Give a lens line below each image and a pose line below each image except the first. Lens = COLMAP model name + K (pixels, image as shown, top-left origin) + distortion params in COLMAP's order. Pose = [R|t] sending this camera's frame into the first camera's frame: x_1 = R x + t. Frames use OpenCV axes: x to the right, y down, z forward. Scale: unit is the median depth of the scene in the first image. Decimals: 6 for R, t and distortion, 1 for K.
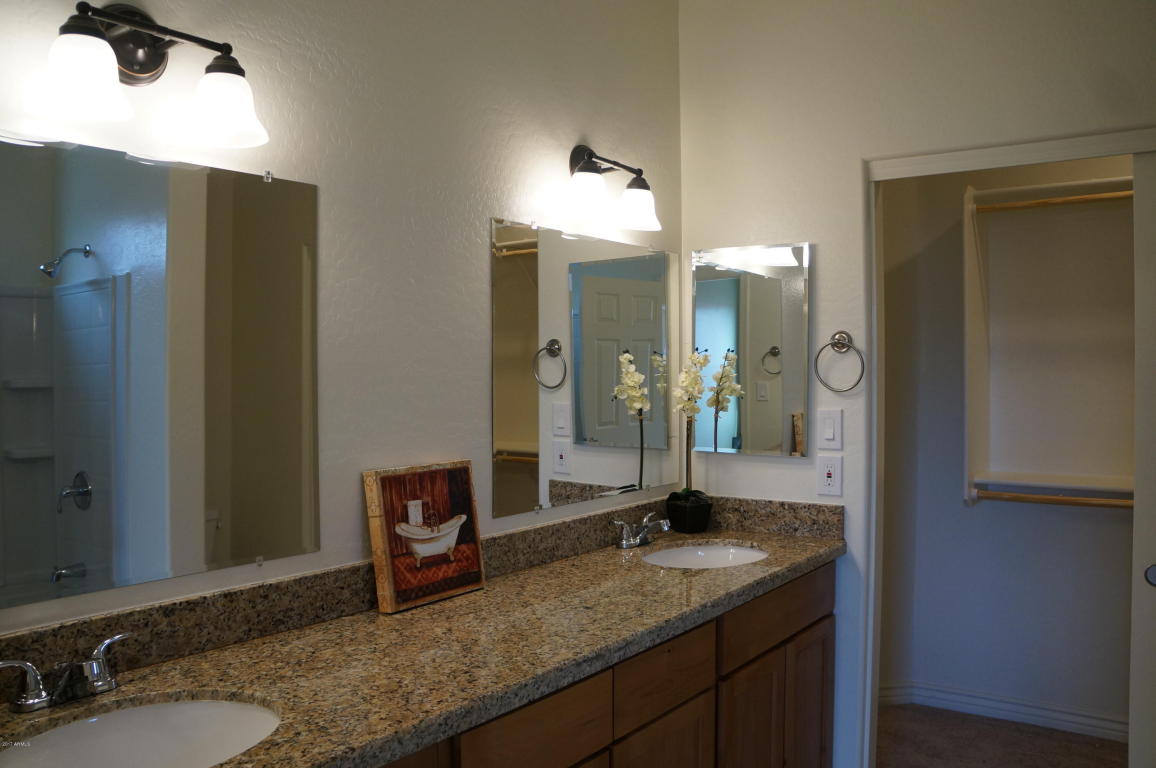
lens RADIAL K [[901.2, 0, 578.0], [0, 901.2, 384.0], [0, 0, 1]] dist [-0.182679, 0.122980]
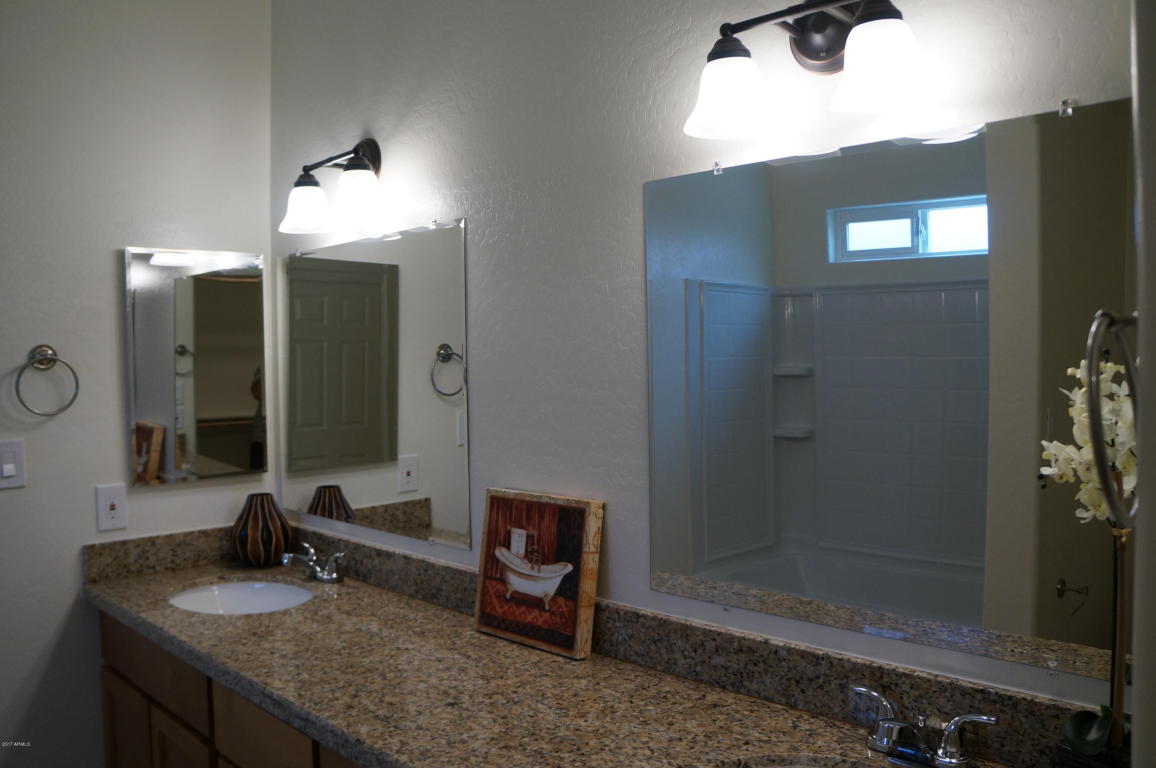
lens RADIAL K [[901.2, 0, 578.0], [0, 901.2, 384.0], [0, 0, 1]] dist [-0.182679, 0.122980]
pose [[-0.130577, 0.032334, -0.990911, 0.723032], [0.004206, 0.999477, 0.032060, -0.049753], [0.991429, 0.000019, -0.130645, 1.173336]]
